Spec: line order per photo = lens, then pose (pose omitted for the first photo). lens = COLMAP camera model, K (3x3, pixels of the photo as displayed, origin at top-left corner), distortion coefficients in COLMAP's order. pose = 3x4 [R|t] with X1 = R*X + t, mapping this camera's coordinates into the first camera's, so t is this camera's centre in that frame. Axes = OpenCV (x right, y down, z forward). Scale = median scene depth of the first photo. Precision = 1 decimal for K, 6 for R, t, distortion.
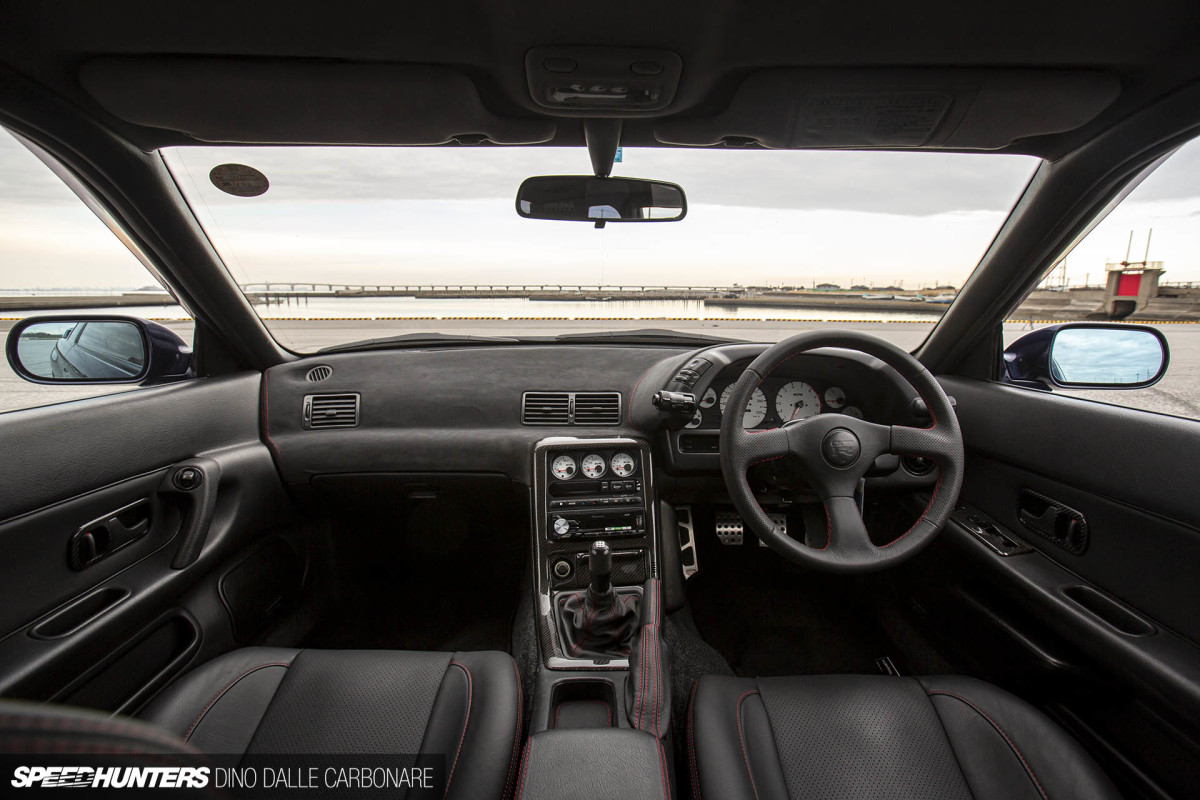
lens RADIAL K [[535.4, 0, 602.4], [0, 535.4, 381.3], [0, 0, 1]] dist [-0.044707, -0.000158]
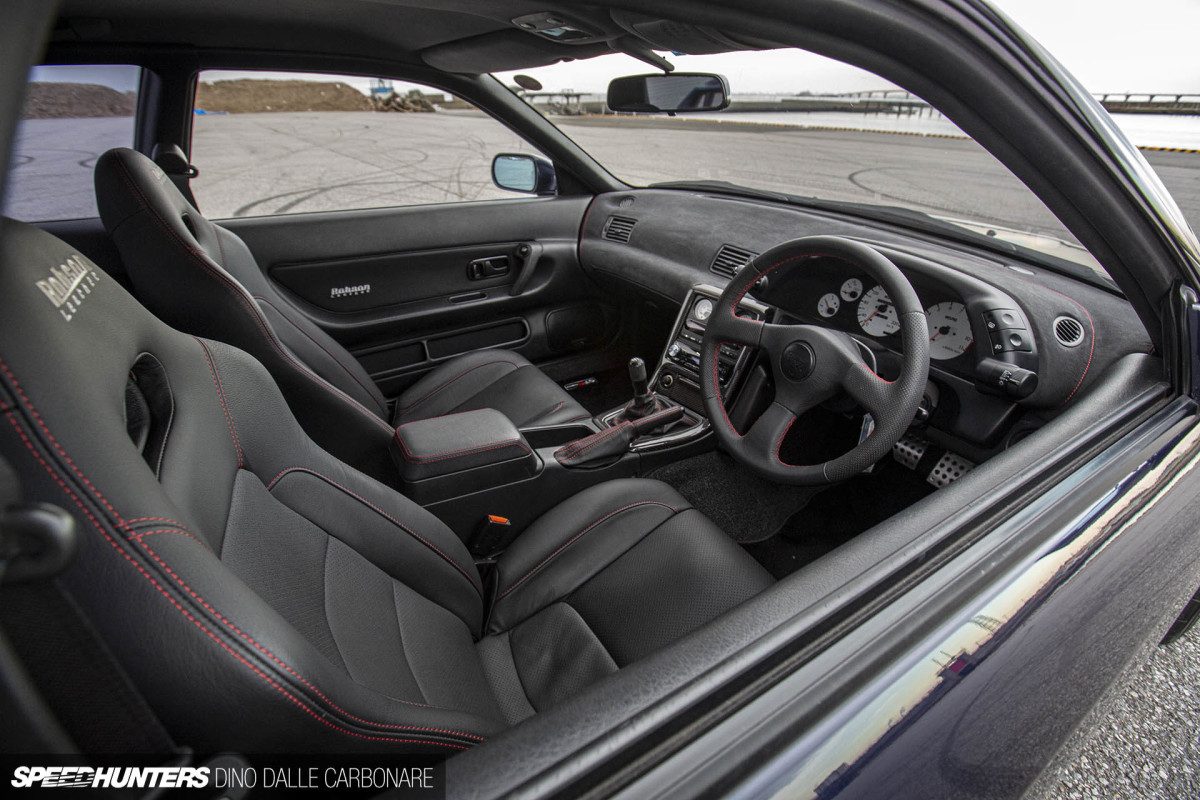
lens RADIAL K [[535.4, 0, 602.4], [0, 535.4, 381.3], [0, 0, 1]] dist [-0.044707, -0.000158]
pose [[0.514717, 0.398539, -0.759100, 0.830451], [-0.133644, 0.911866, 0.388124, -0.142613], [0.846880, -0.098325, 0.522615, 0.143158]]
